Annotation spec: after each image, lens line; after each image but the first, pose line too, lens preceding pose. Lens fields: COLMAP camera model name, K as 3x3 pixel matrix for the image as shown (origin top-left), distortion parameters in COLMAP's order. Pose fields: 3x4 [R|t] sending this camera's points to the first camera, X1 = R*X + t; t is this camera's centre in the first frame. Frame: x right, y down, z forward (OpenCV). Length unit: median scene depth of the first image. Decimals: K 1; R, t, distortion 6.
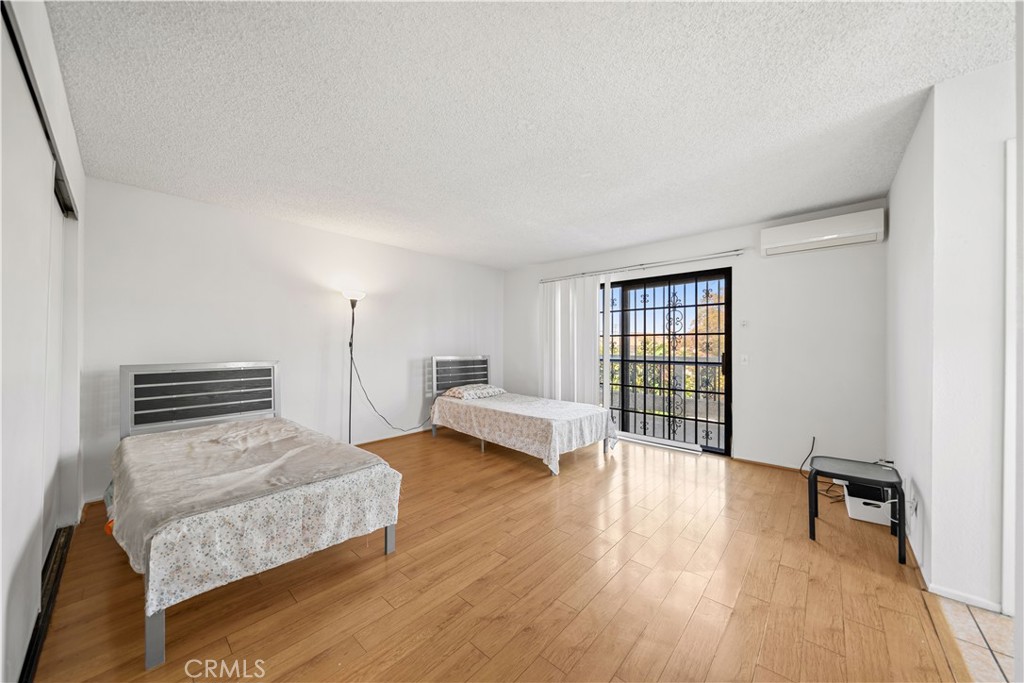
lens RADIAL K [[351.6, 0, 516.7], [0, 351.6, 343.1], [0, 0, 1]] dist [-0.000245, -0.000020]
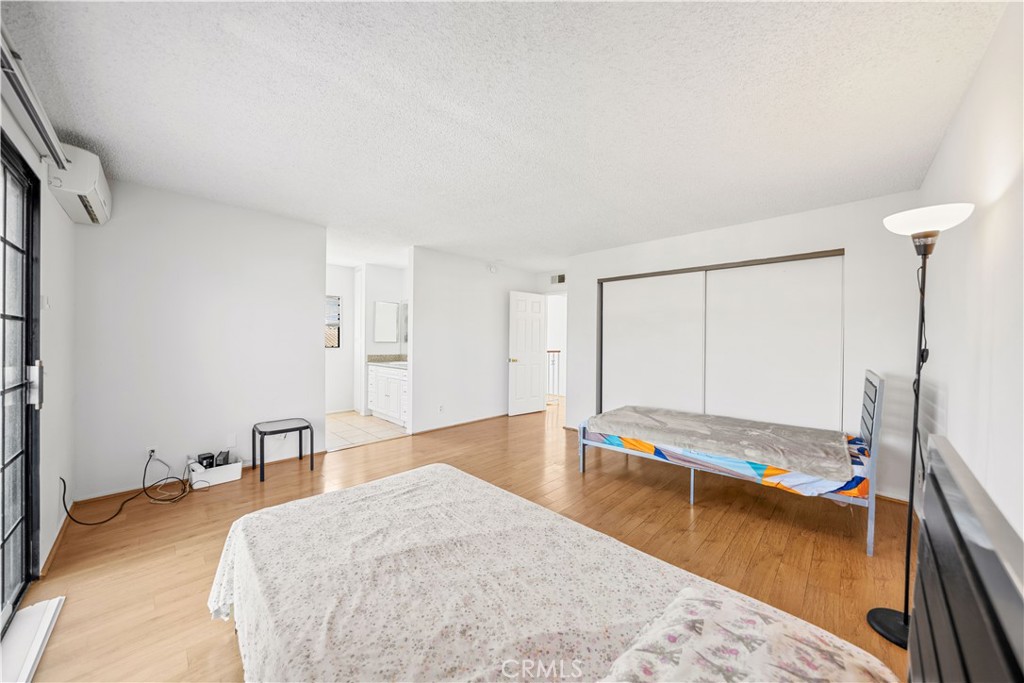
lens RADIAL K [[355.9, 0, 519.8], [0, 355.9, 343.2], [0, 0, 1]] dist [-0.000584, -0.000163]
pose [[-0.998965, -0.013147, 0.043536, -0.084599], [-0.012872, 0.999895, 0.006595, -0.011030], [-0.043618, 0.006028, -0.999030, 1.934999]]
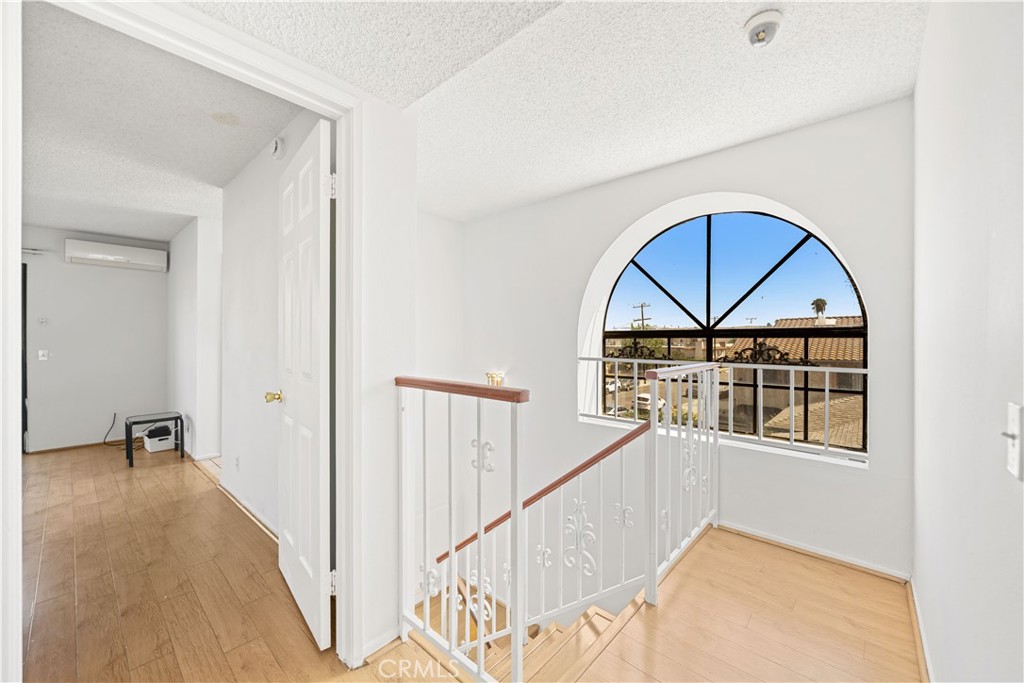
lens RADIAL K [[371.3, 0, 512.0], [0, 371.3, 341.5], [0, 0, 1]] dist [-0.000835, -0.000050]
pose [[-0.013047, -0.007035, 0.999890, -0.627045], [0.001728, 0.999974, 0.007058, 0.000947], [-0.999913, 0.001820, -0.013035, -0.509488]]
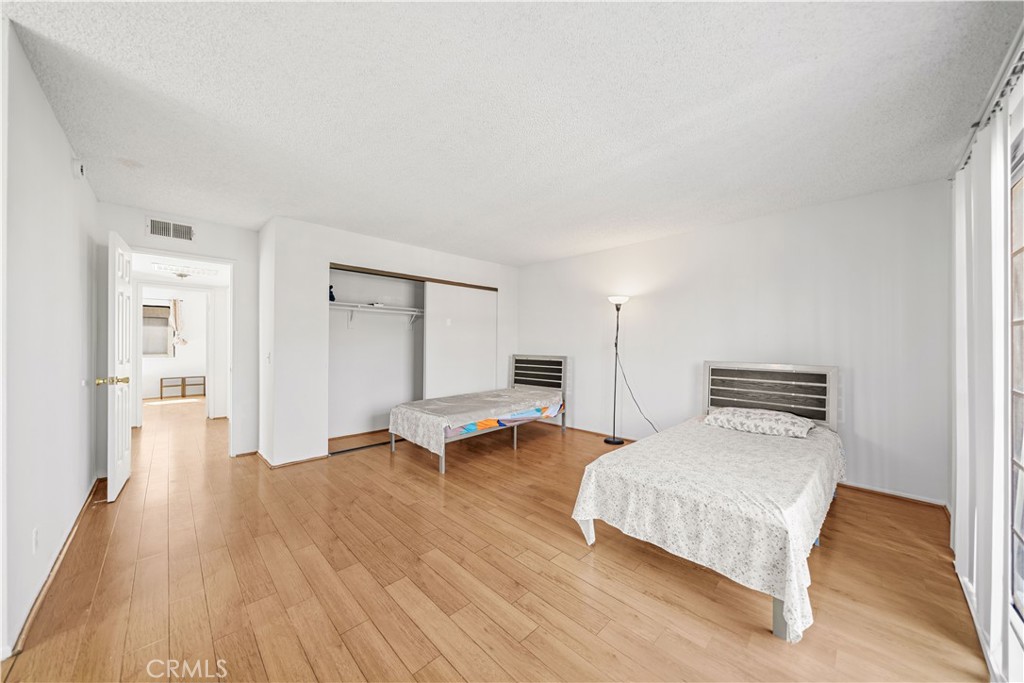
lens RADIAL K [[355.9, 0, 519.8], [0, 355.9, 343.2], [0, 0, 1]] dist [-0.000584, -0.000163]
pose [[-0.051892, -0.001452, -0.998652, 0.910580], [-0.001737, 0.999998, -0.001364, 0.000550], [0.998651, 0.001664, -0.051894, 1.049139]]
